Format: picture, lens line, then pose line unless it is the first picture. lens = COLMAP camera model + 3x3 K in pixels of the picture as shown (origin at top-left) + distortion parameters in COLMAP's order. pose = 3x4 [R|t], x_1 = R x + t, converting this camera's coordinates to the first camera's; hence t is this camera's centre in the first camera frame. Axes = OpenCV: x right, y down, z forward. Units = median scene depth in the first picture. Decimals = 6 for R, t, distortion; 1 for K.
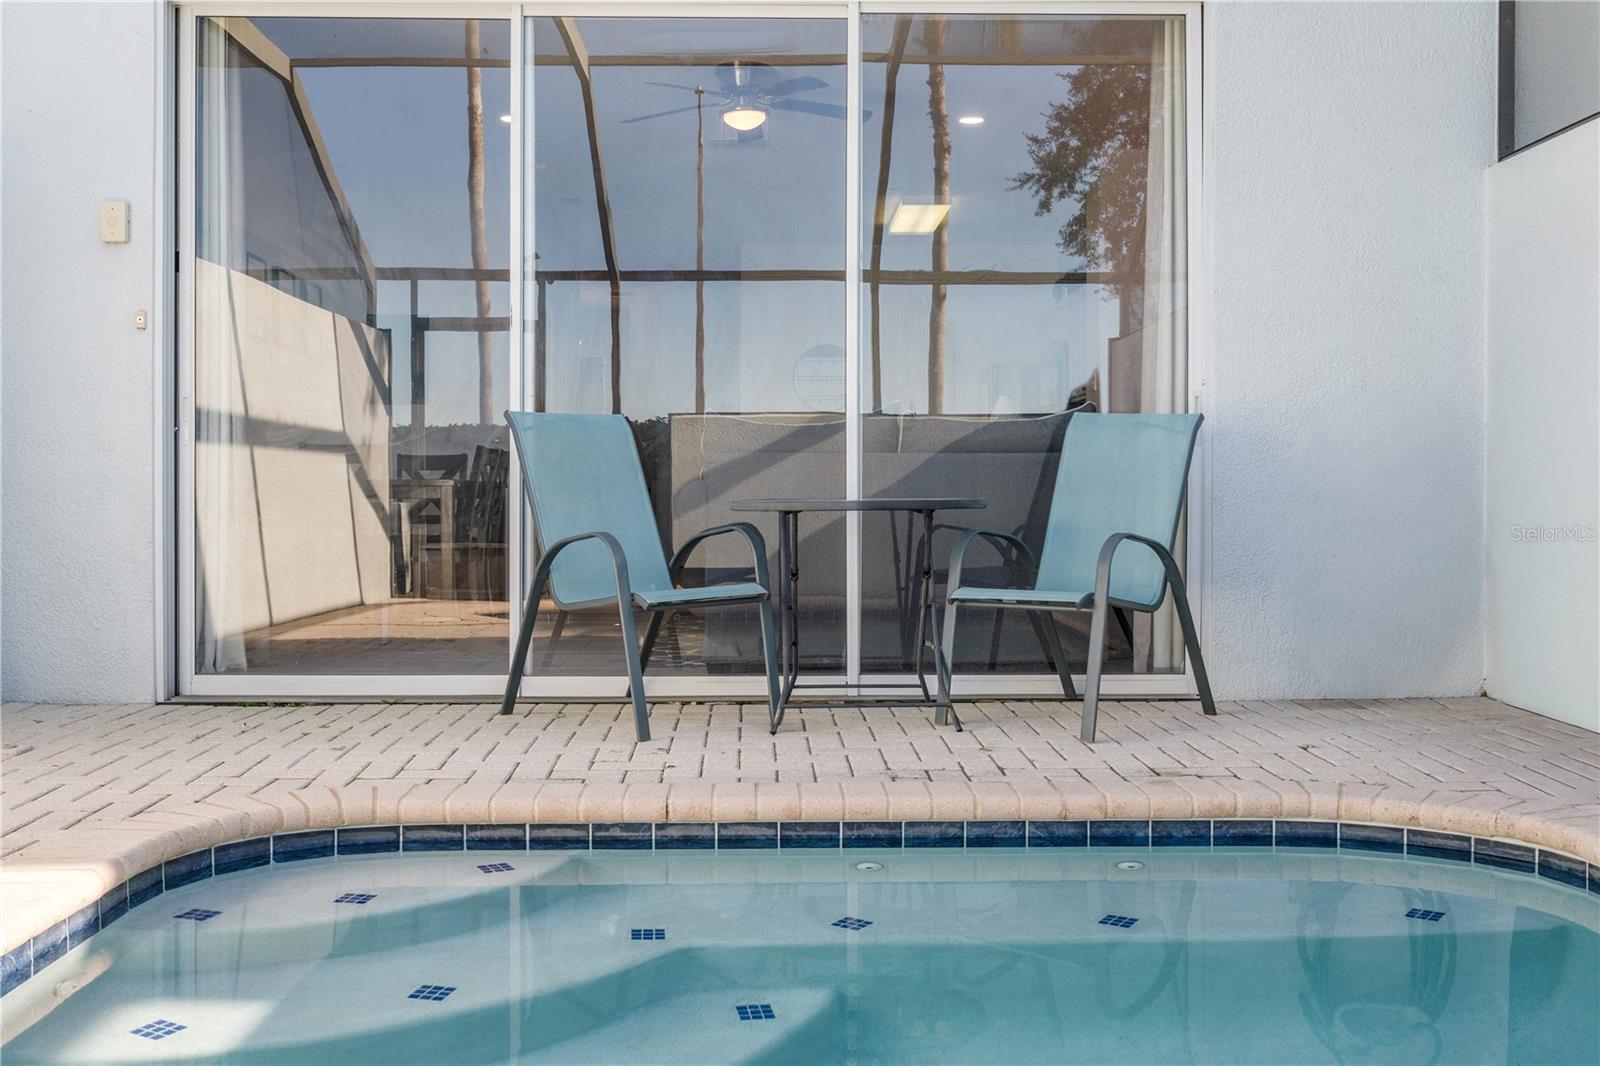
lens RADIAL K [[1600.0, 0, 799.1], [0, 1600.0, 484.8], [0, 0, 1]] dist [-0.006492, -0.005754]
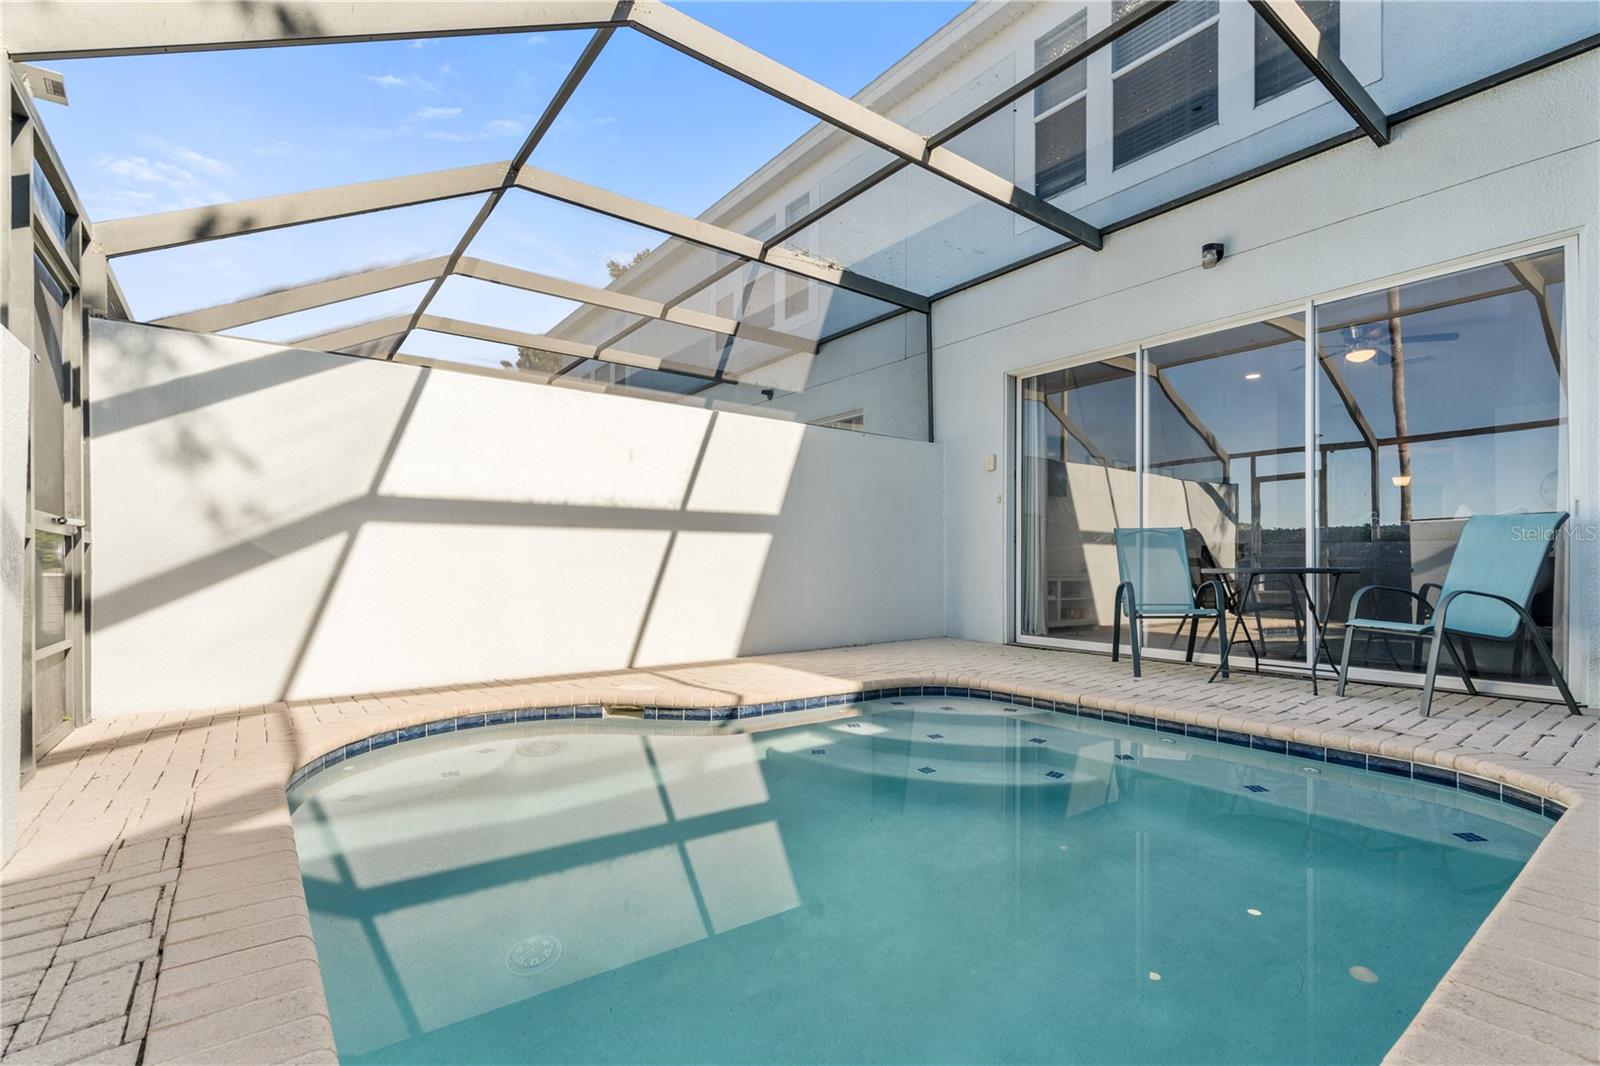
lens RADIAL K [[727.9, 0, 801.7], [0, 727.9, 542.7], [0, 0, 1]] dist [-0.000909, -0.000138]
pose [[0.586422, -0.021612, -0.809717, 0.383203], [0.002005, 0.999680, -0.025230, -0.000154], [0.810003, 0.013172, 0.586278, 0.030264]]
